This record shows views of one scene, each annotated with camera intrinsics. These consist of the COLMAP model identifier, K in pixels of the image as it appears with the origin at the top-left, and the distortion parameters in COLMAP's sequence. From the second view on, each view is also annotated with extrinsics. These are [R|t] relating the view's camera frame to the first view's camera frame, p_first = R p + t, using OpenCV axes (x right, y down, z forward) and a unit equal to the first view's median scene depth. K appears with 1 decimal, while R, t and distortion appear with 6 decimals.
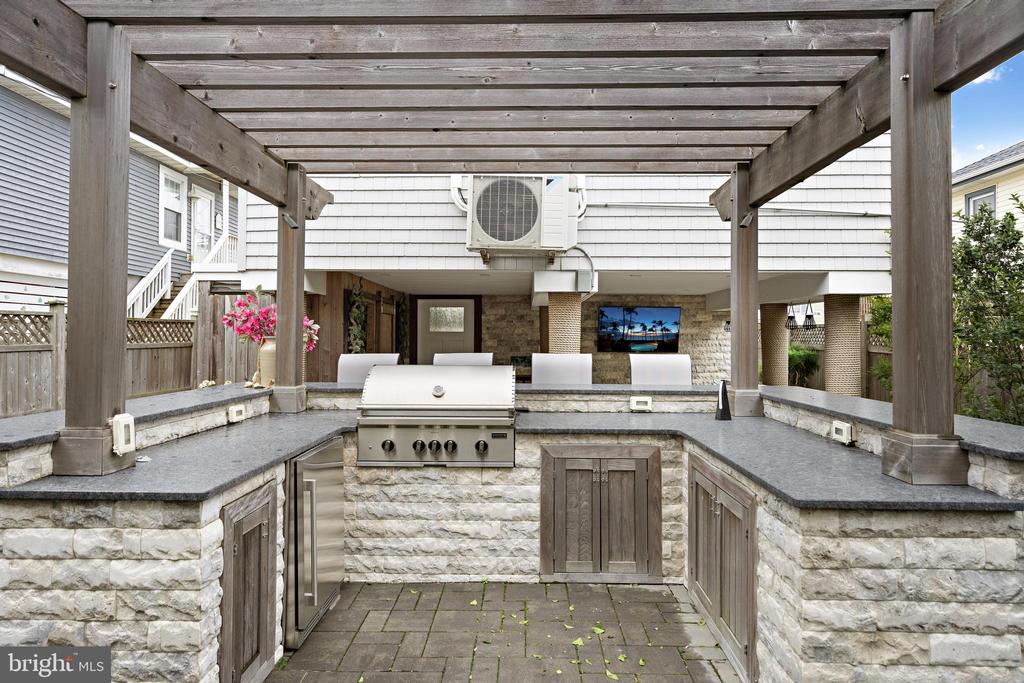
lens RADIAL K [[627.9, 0, 512.0], [0, 627.9, 335.8], [0, 0, 1]] dist [0.003847, 0.000014]
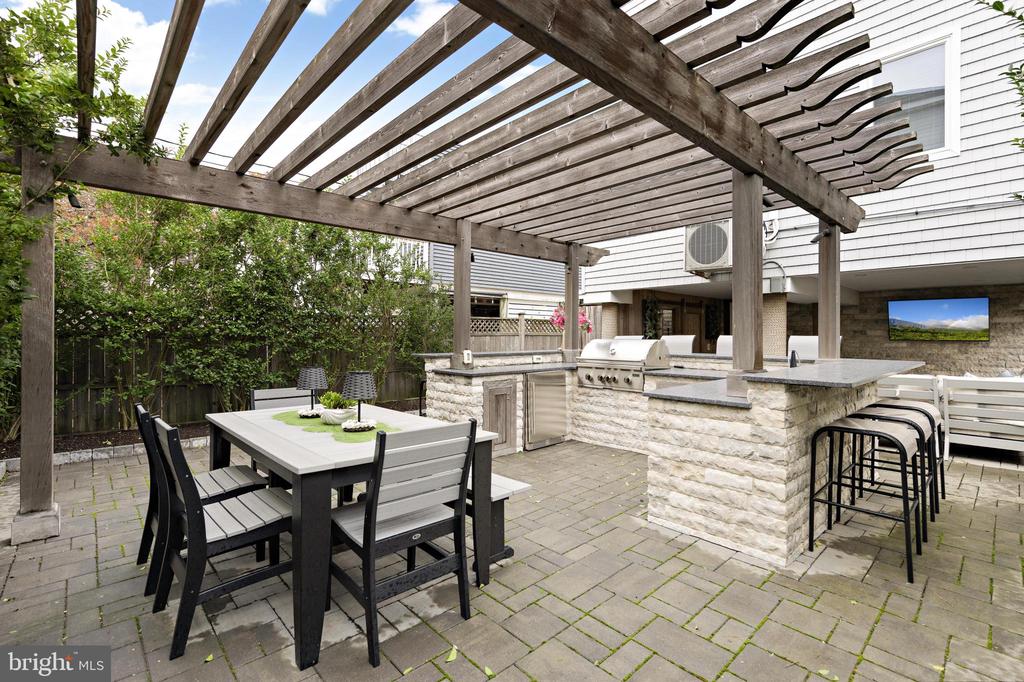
lens RADIAL K [[458.9, 0, 512.0], [0, 458.9, 341.0], [0, 0, 1]] dist [-0.000201, -0.000041]
pose [[0.697558, 0.008402, -0.716479, 0.599474], [0.003343, 0.999882, 0.014981, 0.028341], [0.716521, -0.012845, 0.697448, -0.195670]]
